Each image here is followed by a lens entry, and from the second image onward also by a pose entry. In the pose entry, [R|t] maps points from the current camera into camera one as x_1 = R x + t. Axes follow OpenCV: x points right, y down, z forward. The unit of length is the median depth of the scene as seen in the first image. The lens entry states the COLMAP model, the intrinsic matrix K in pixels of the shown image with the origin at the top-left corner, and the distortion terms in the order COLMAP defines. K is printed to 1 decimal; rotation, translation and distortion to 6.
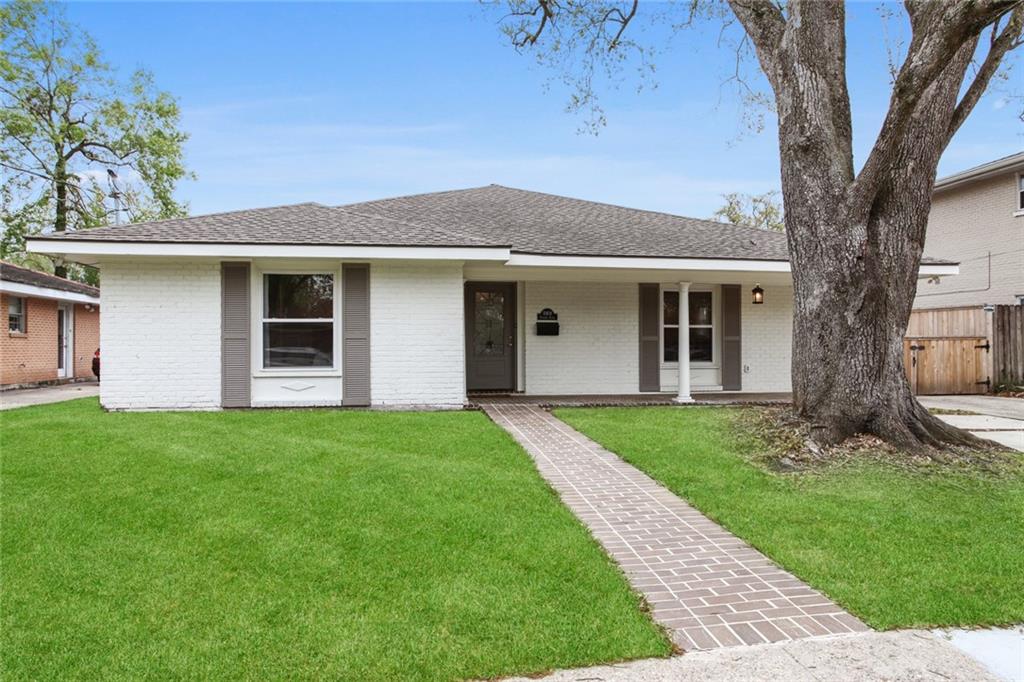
lens RADIAL K [[722.5, 0, 512.0], [0, 722.5, 341.0], [0, 0, 1]] dist [-0.002760, -0.000011]
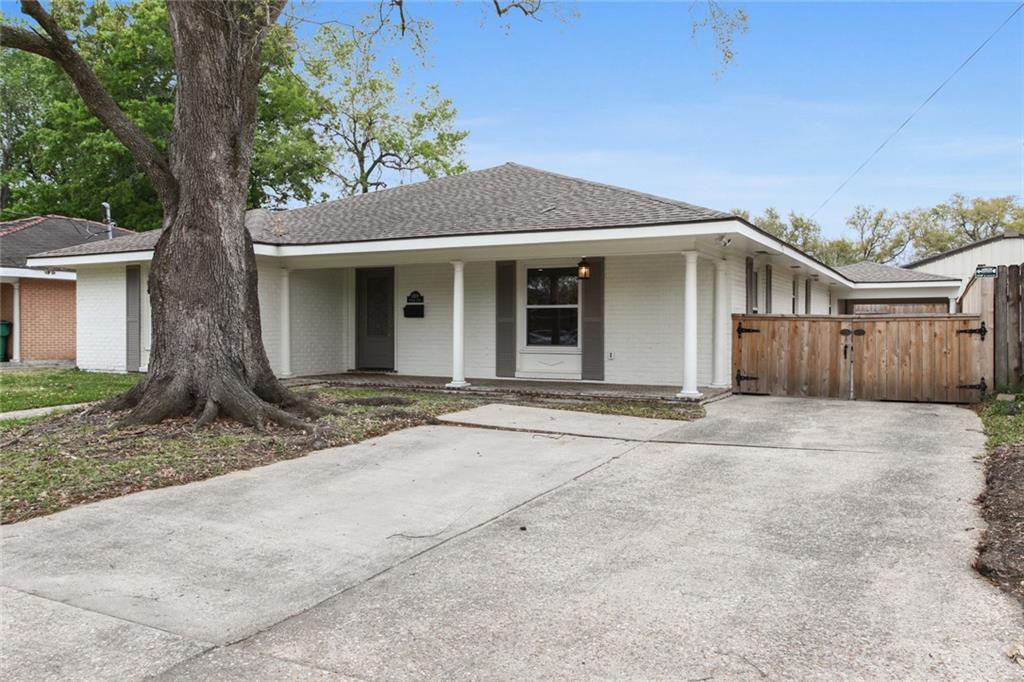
lens RADIAL K [[820.9, 0, 512.0], [0, 820.9, 341.0], [0, 0, 1]] dist [0.004828, 0.001051]
pose [[0.774563, 0.013457, -0.632354, 0.847752], [0.001184, 0.999741, 0.022725, -0.000687], [0.632496, -0.018351, 0.774346, 0.176913]]
